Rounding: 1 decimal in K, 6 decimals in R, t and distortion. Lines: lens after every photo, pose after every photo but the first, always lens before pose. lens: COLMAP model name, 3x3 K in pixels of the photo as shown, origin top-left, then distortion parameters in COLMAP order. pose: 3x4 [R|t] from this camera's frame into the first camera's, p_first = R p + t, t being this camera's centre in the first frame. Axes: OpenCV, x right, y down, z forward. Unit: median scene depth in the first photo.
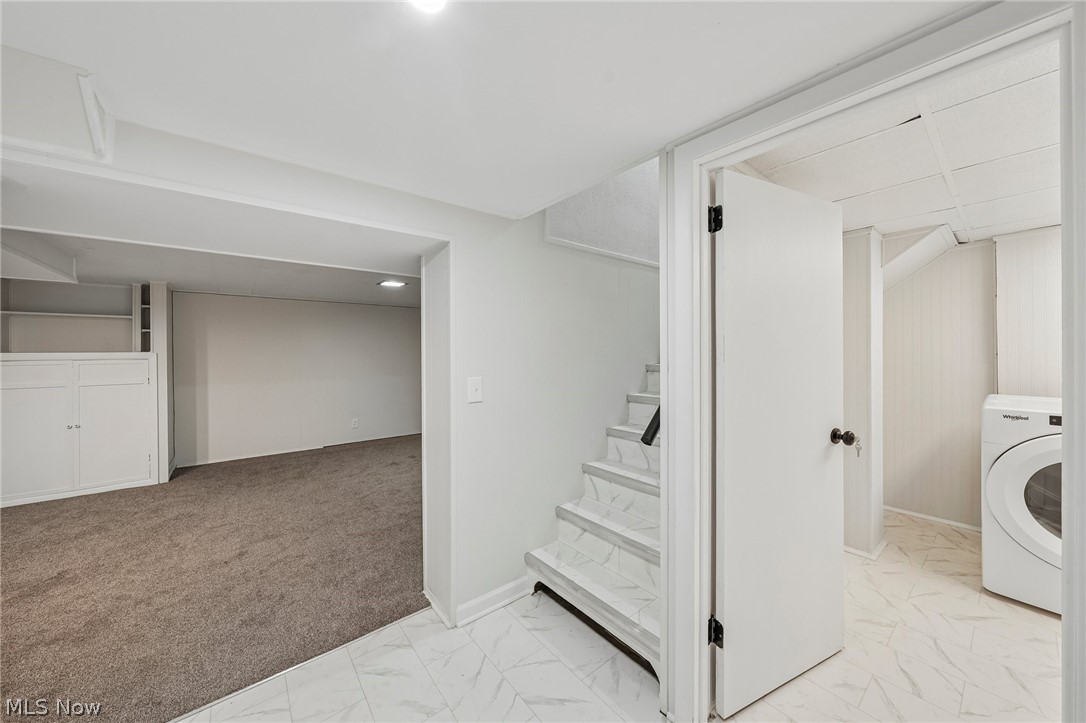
lens RADIAL K [[386.9, 0, 540.5], [0, 386.9, 352.0], [0, 0, 1]] dist [0.001401, -0.000068]
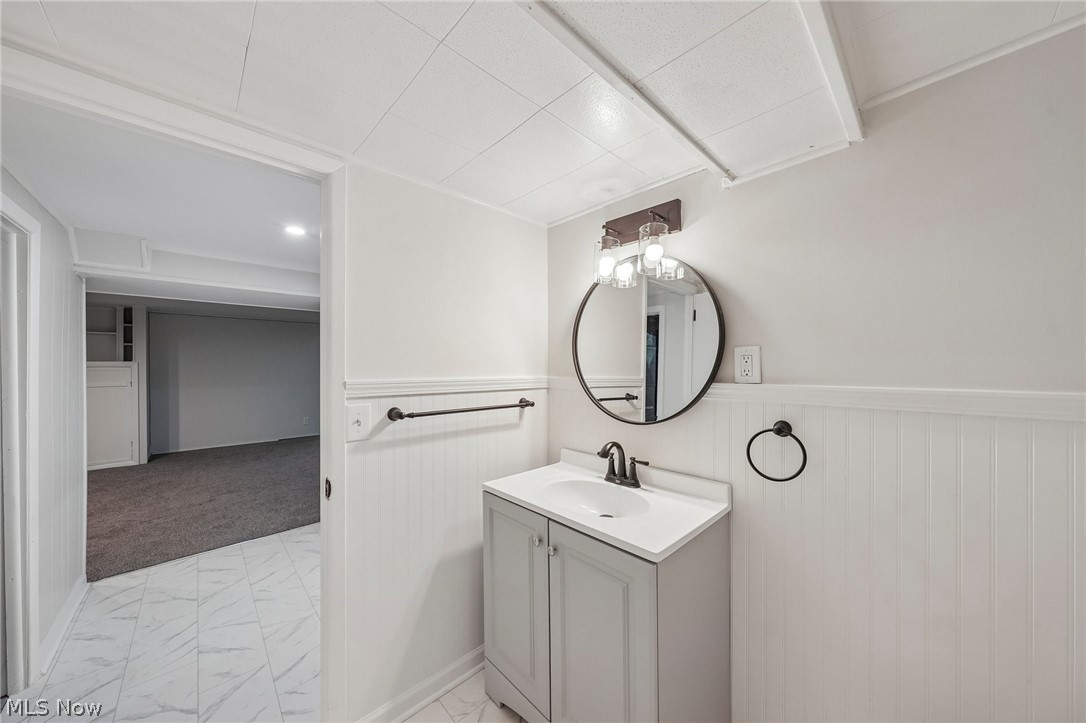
lens RADIAL K [[377.3, 0, 540.2], [0, 377.3, 364.0], [0, 0, 1]] dist [0.009432, -0.000172]
pose [[0.997438, 0.009061, 0.070954, 0.291984], [-0.009431, 0.999944, 0.004882, -0.012139], [-0.070905, -0.005538, 0.997468, -0.418555]]
